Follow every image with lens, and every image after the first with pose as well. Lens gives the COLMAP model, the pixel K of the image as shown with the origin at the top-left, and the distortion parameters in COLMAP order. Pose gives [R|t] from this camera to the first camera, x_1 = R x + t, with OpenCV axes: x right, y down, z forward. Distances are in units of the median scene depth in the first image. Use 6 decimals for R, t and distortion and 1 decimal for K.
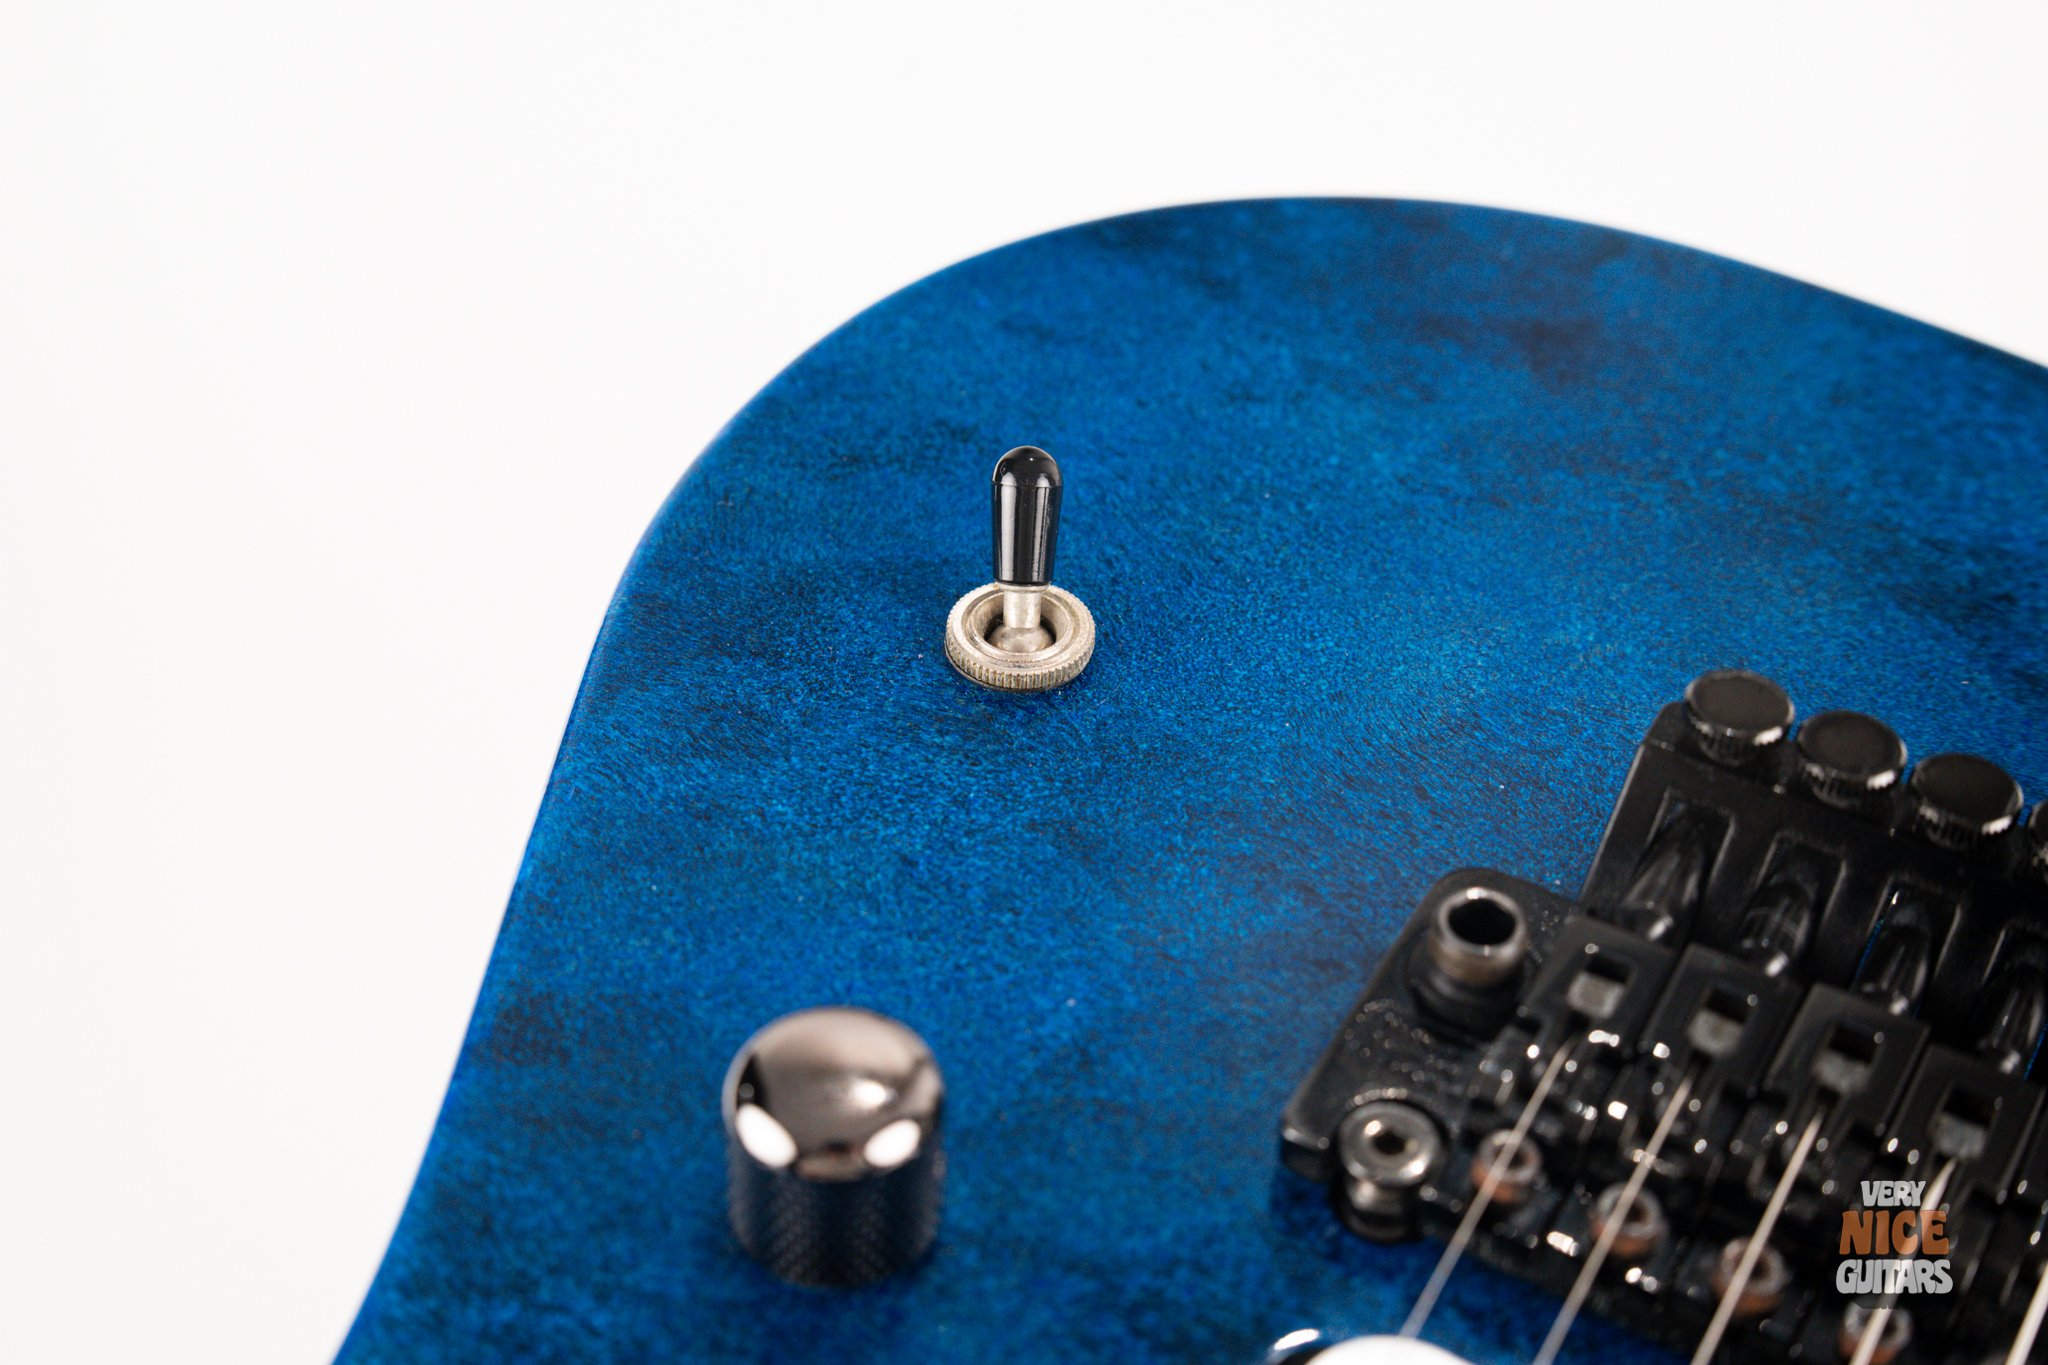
lens RADIAL K [[2971.8, 0, 1021.5], [0, 2971.8, 657.4], [0, 0, 1]] dist [0.079572, -0.155305]
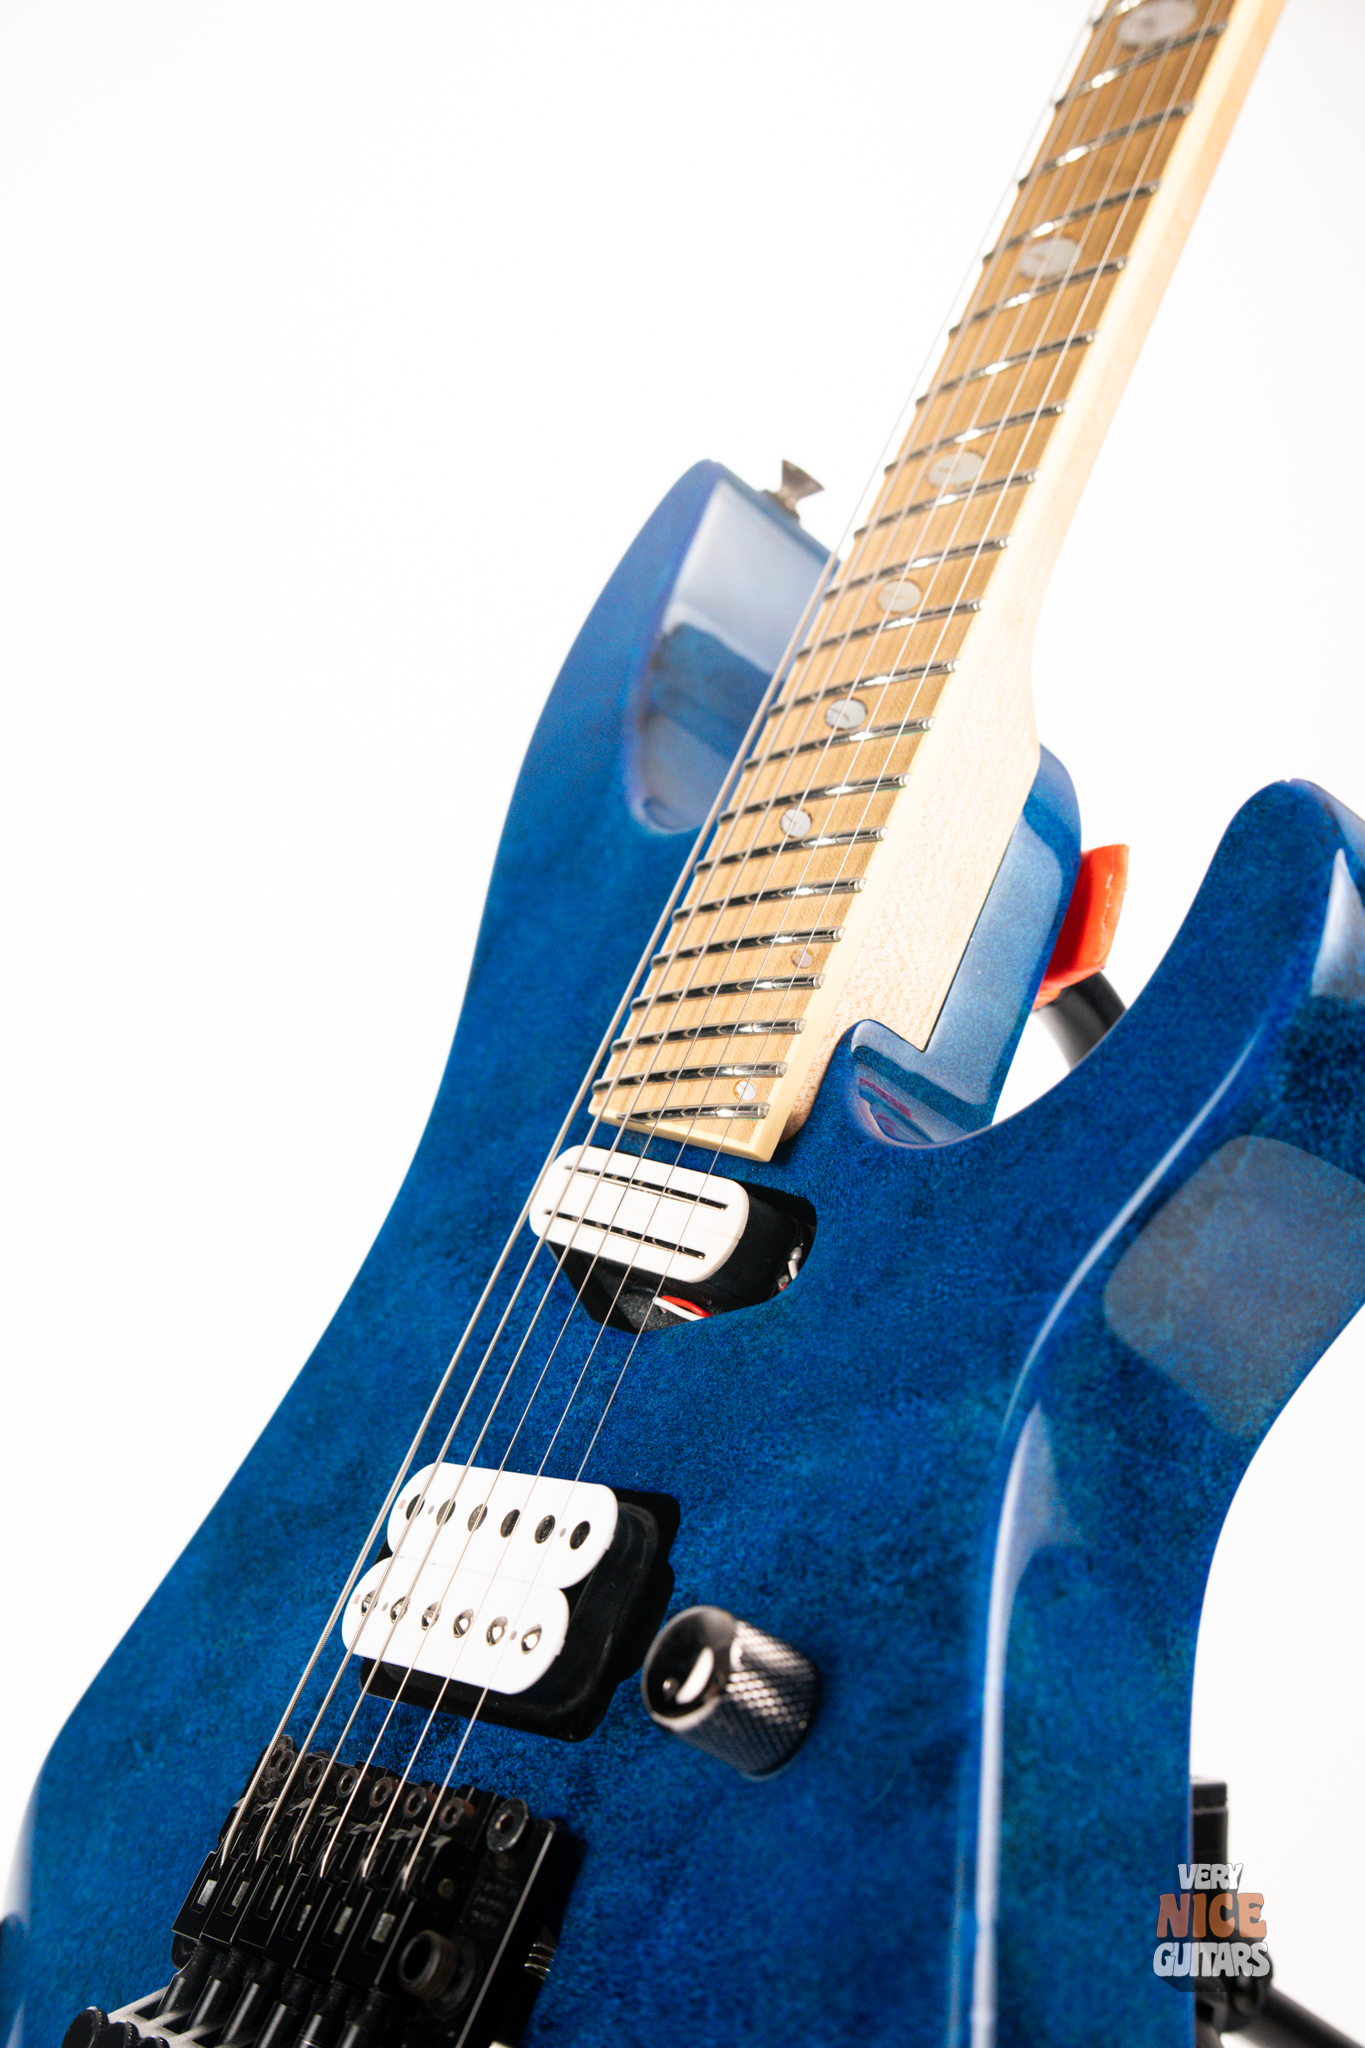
lens RADIAL K [[2910.2, 0, 684.7], [0, 2910.2, 1034.0], [0, 0, 1]] dist [0.097840, -0.312859]
pose [[-0.705231, 0.476587, 0.524894, -0.922522], [0.554141, -0.091278, 0.827403, -0.995089], [0.442241, 0.874376, -0.199724, 0.877156]]
